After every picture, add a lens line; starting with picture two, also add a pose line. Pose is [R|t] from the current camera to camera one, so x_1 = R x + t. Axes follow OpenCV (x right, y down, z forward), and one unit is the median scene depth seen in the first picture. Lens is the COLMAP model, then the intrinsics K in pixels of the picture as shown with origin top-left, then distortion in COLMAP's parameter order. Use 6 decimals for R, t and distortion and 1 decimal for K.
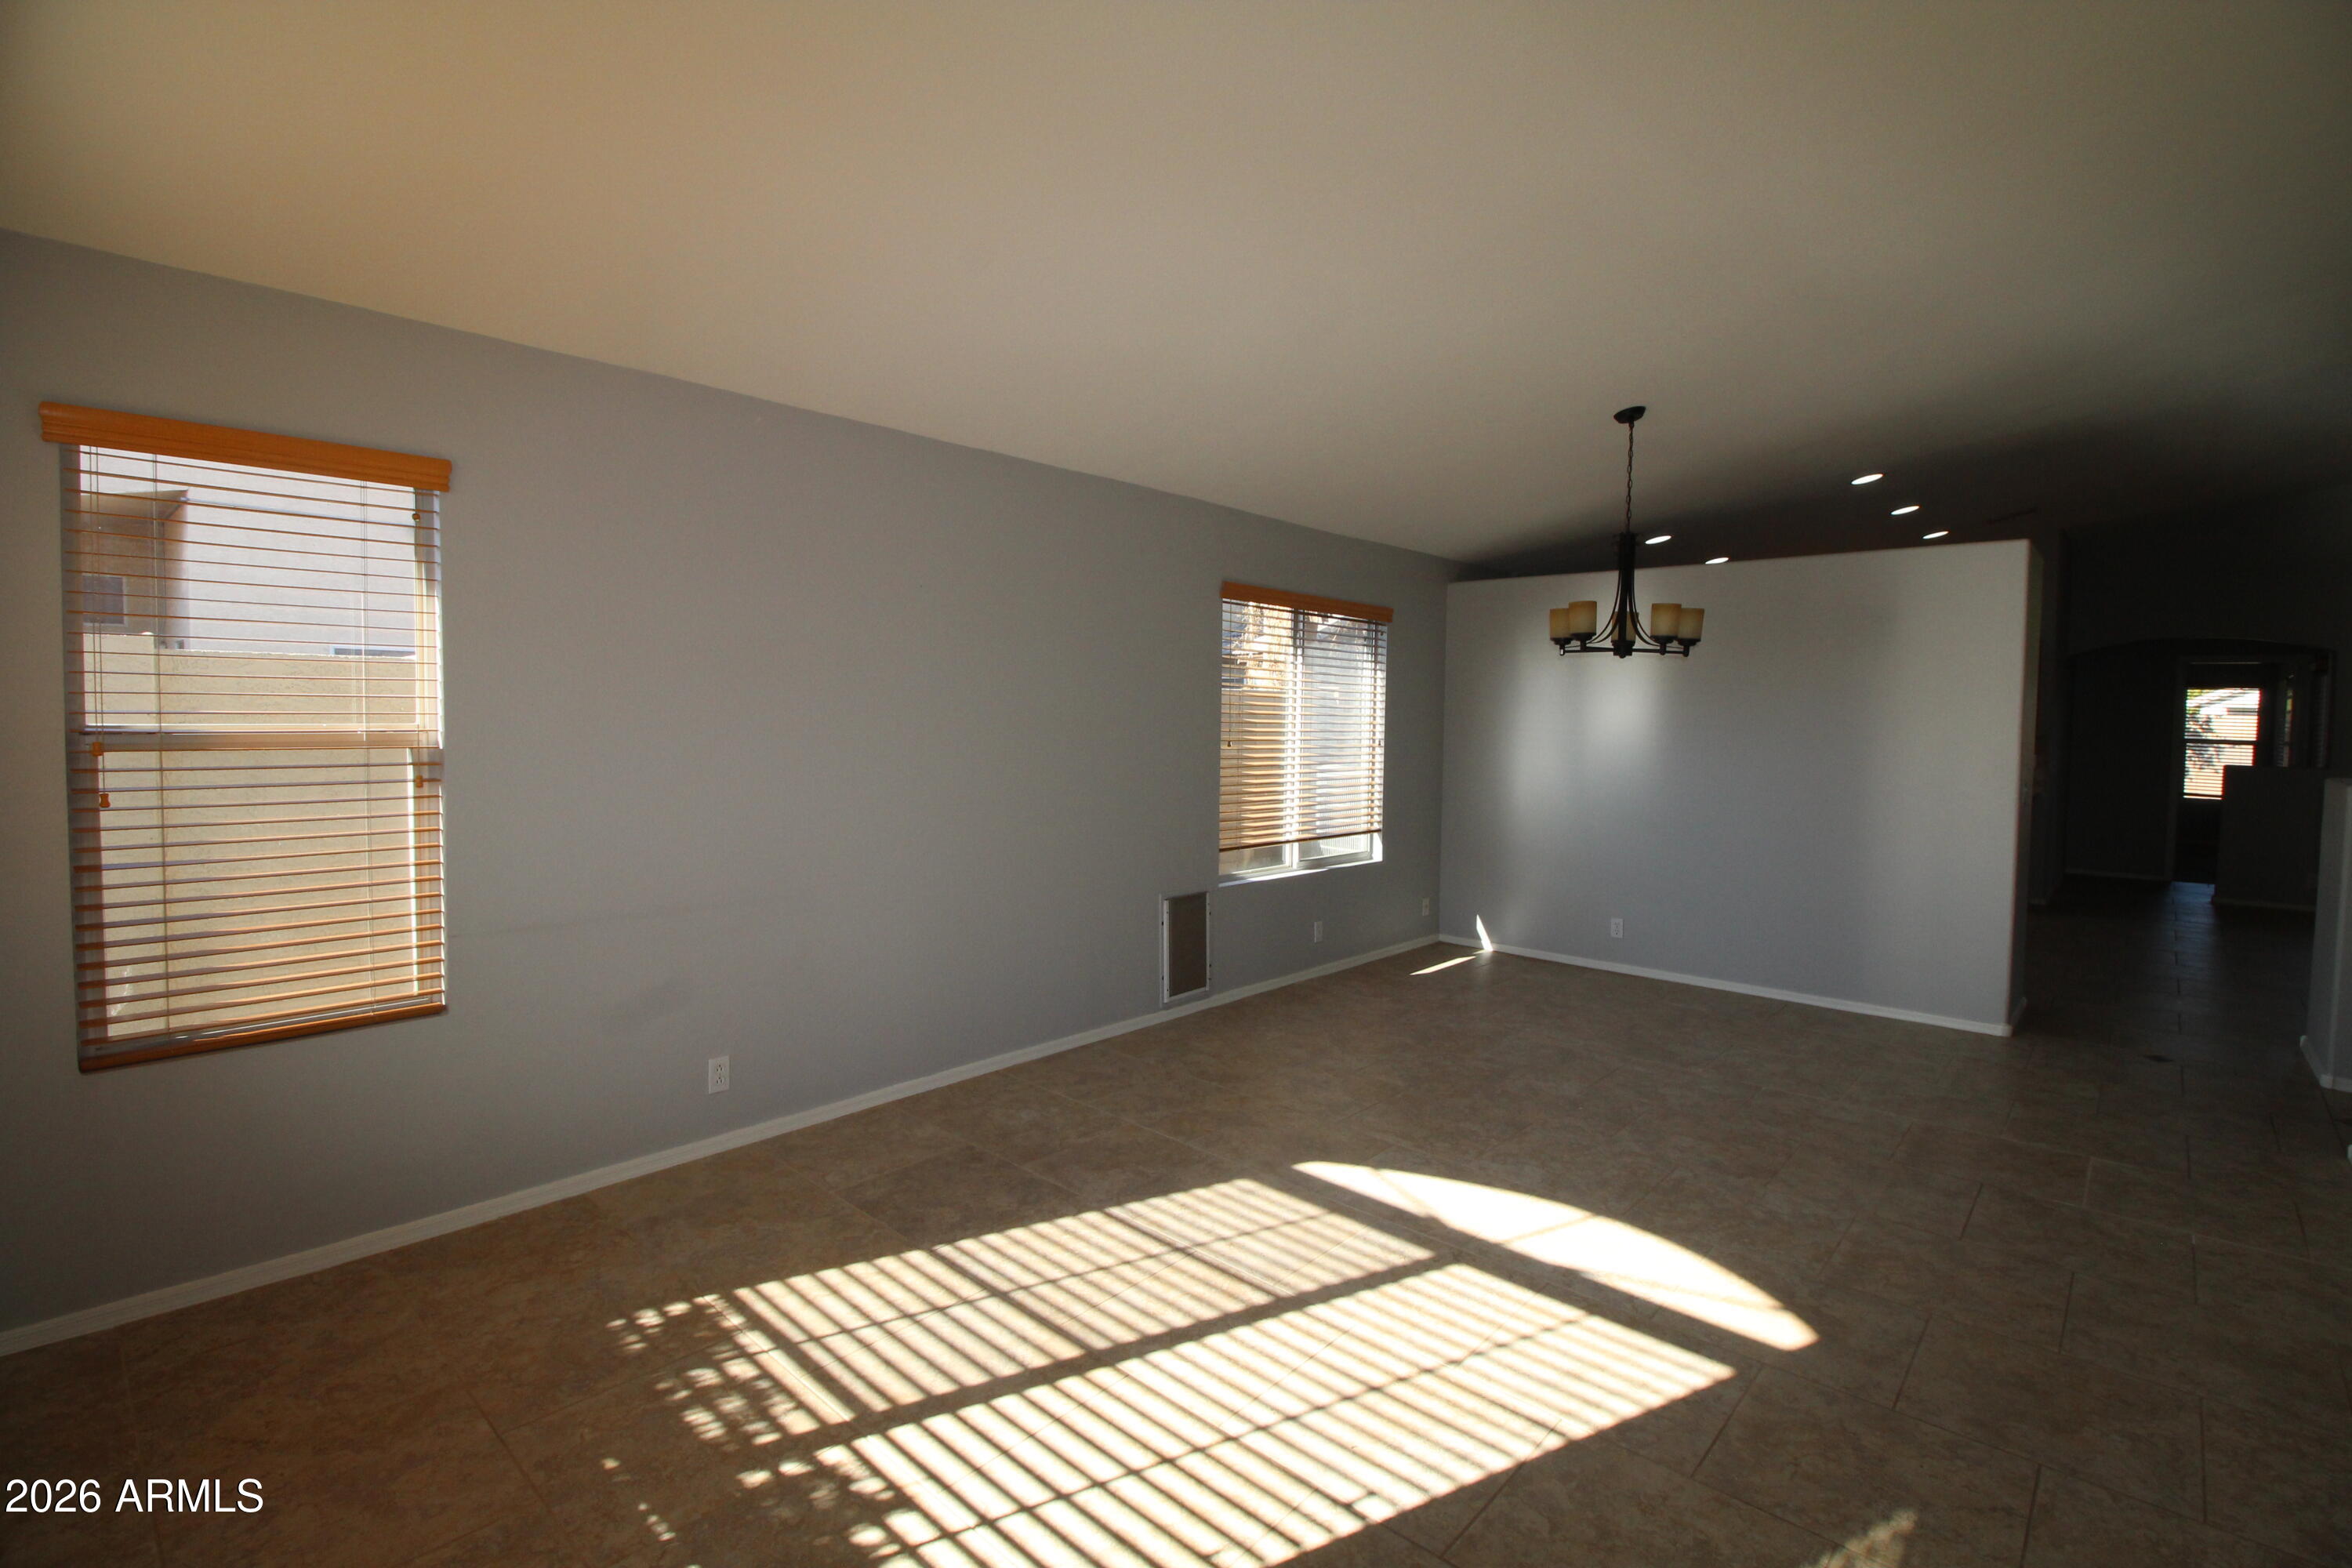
lens RADIAL K [[1084.2, 0, 1188.6], [0, 1084.2, 755.6], [0, 0, 1]] dist [-0.001604, -0.015038]
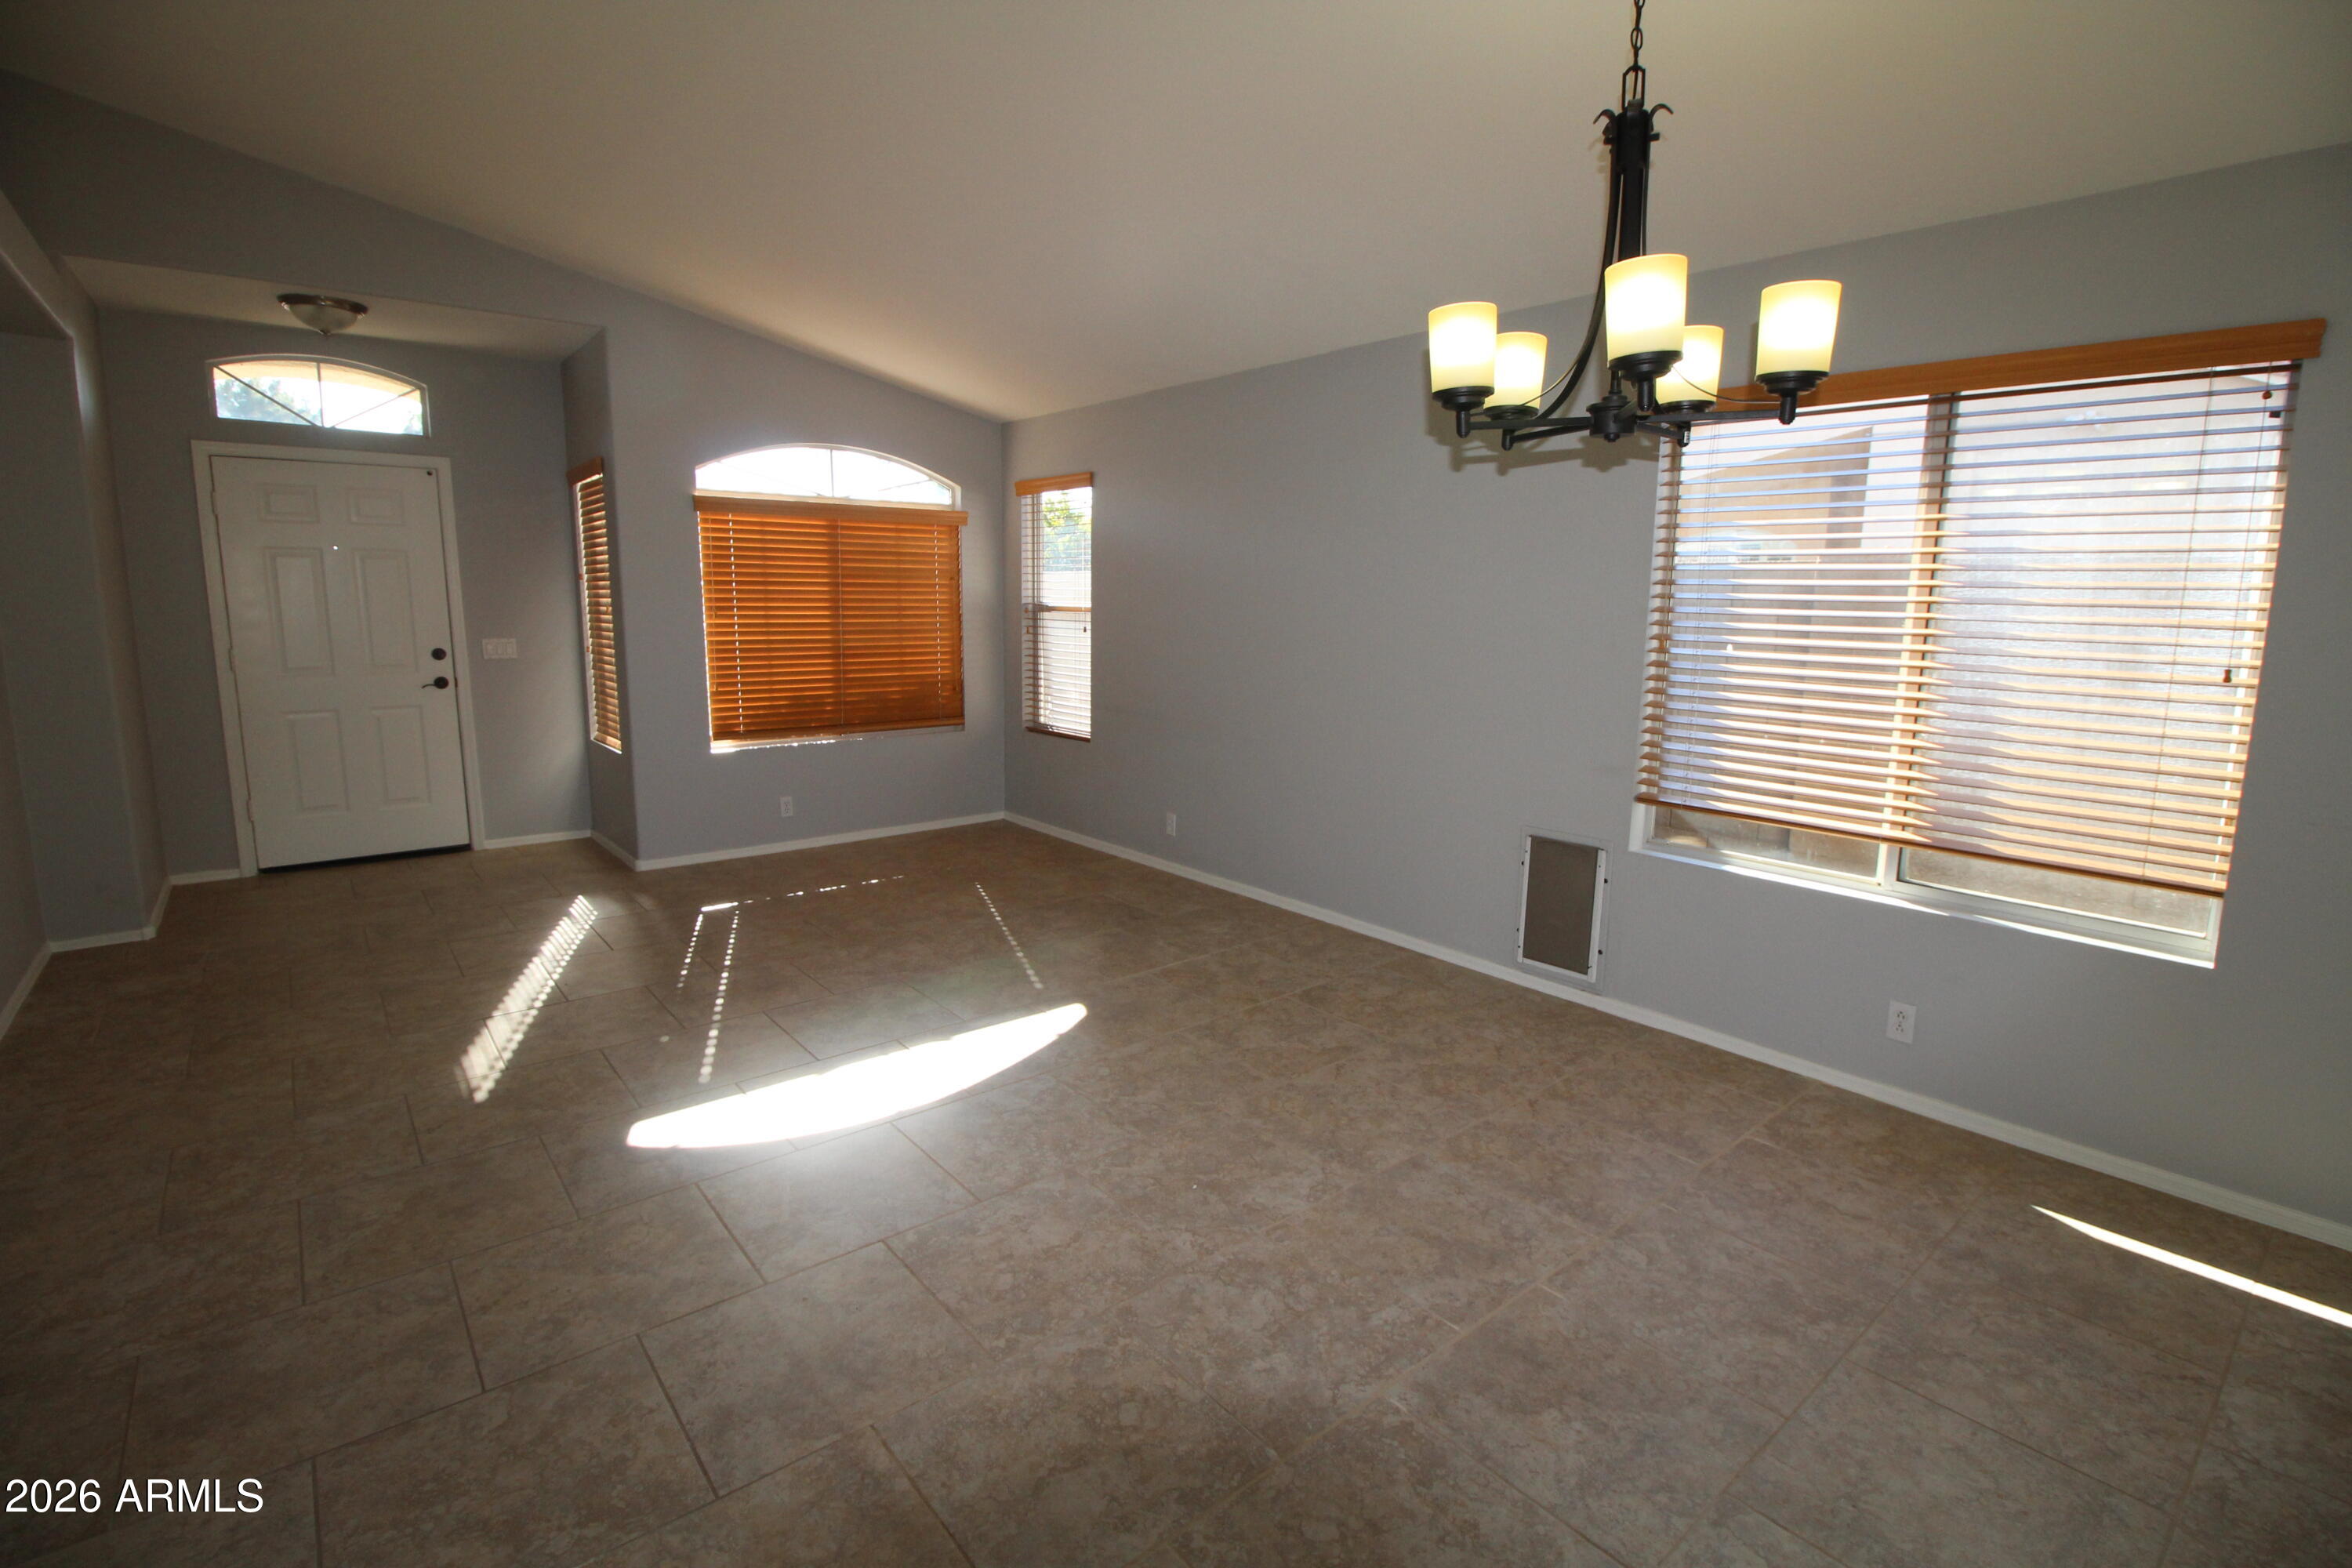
lens RADIAL K [[1084.2, 0, 1188.6], [0, 1084.2, 755.6], [0, 0, 1]] dist [-0.001604, -0.015038]
pose [[-0.131207, 0.133870, -0.982275, 0.873413], [-0.054115, 0.988396, 0.141932, -0.026877], [0.989877, 0.071779, -0.122440, 0.942891]]
